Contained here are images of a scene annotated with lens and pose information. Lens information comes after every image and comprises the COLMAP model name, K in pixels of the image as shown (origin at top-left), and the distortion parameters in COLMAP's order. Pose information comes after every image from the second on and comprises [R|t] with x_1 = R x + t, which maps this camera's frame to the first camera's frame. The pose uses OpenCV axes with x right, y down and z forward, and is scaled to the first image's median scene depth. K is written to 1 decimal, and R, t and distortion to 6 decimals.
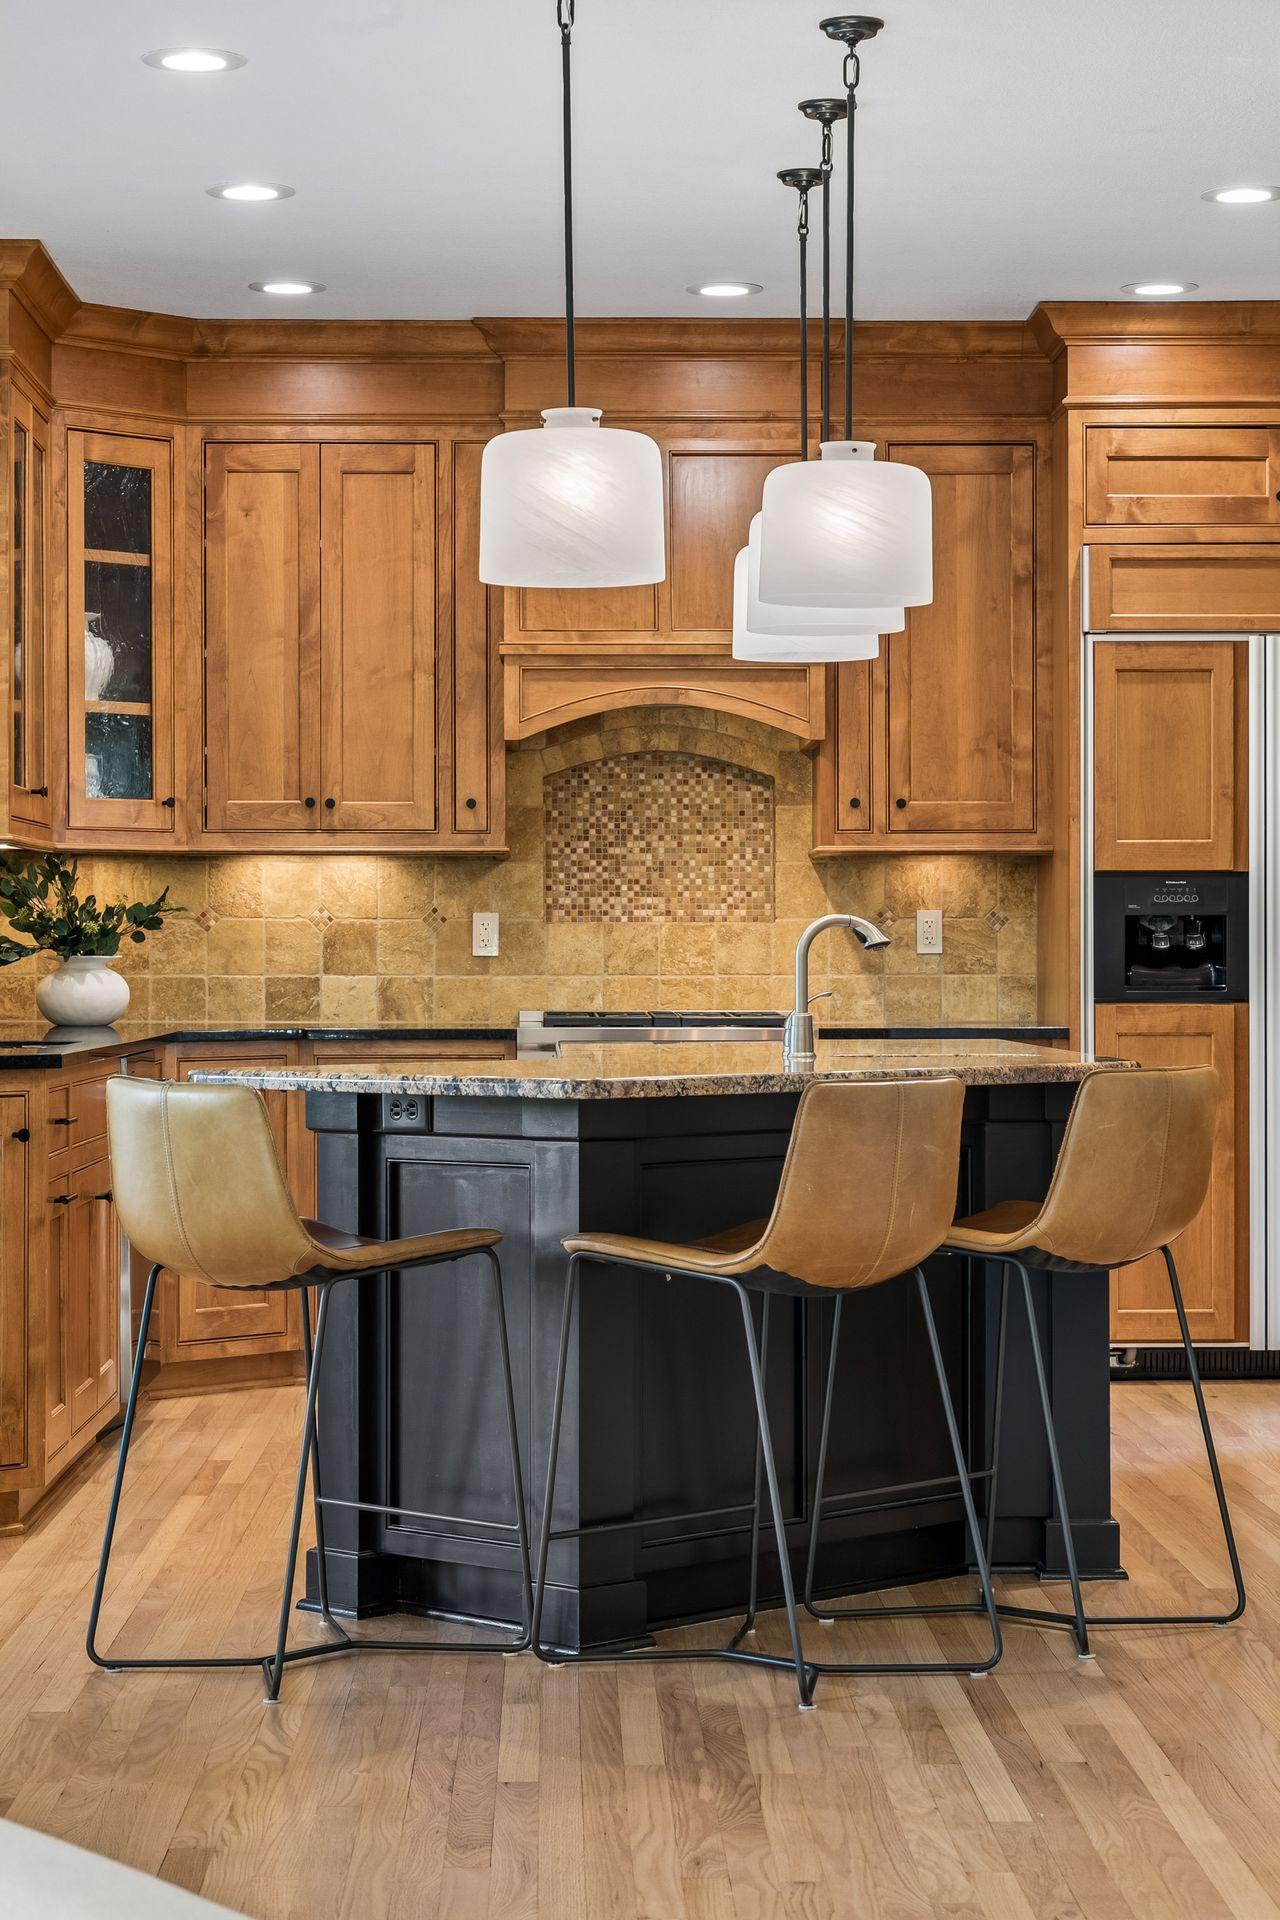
lens RADIAL K [[3883.2, 0, 640.0], [0, 3883.2, 960.0], [0, 0, 1]] dist [0.039387, -0.565478]
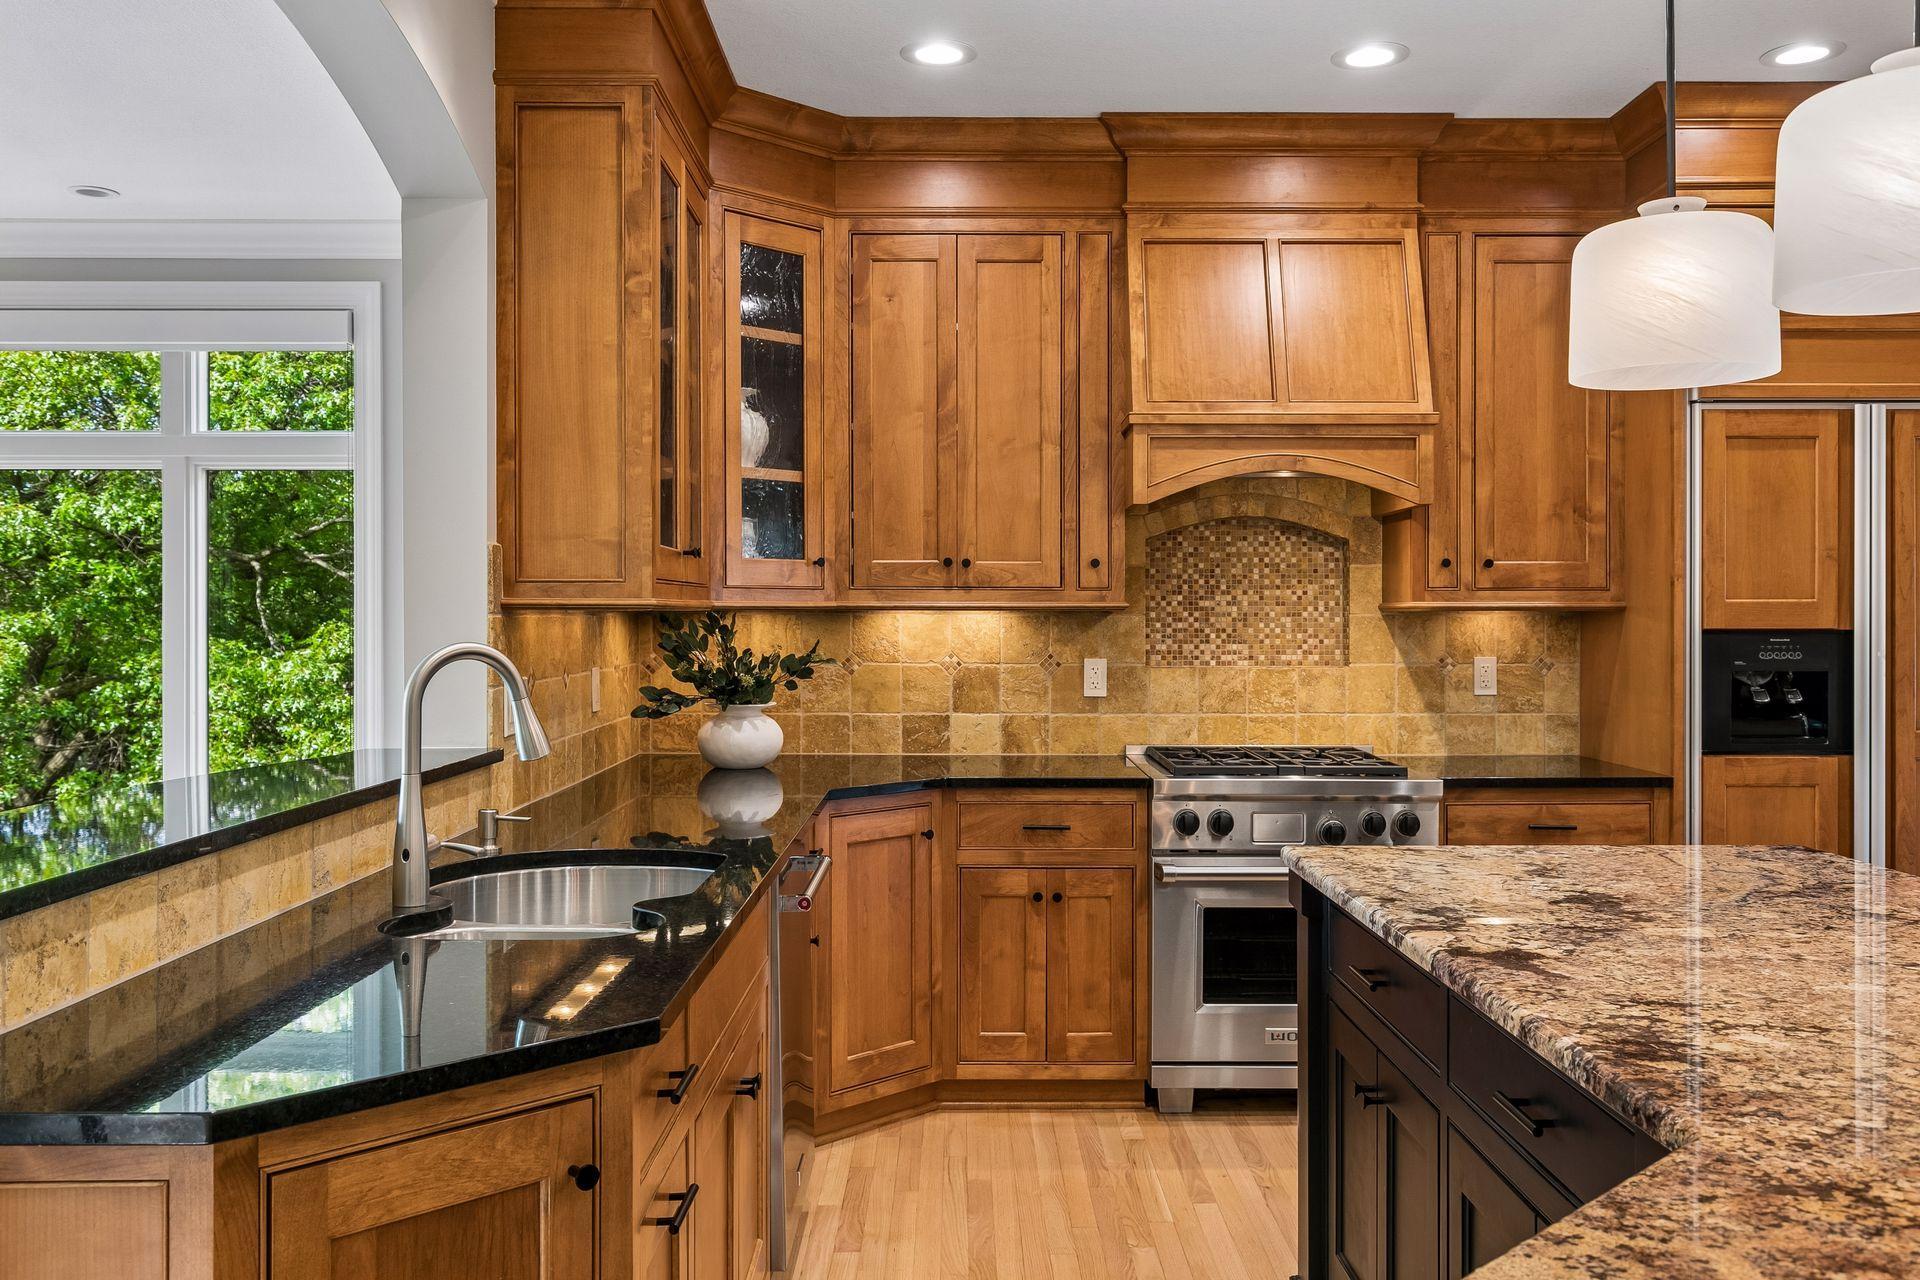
lens RADIAL K [[1567.5, 0, 966.6], [0, 1567.5, 623.6], [0, 0, 1]] dist [0.004702, -0.002572]
pose [[0.999872, 0.001224, -0.015974, -0.072332], [-0.001160, 0.999991, 0.004002, -0.024950], [0.015978, -0.003983, 0.999864, 0.556811]]
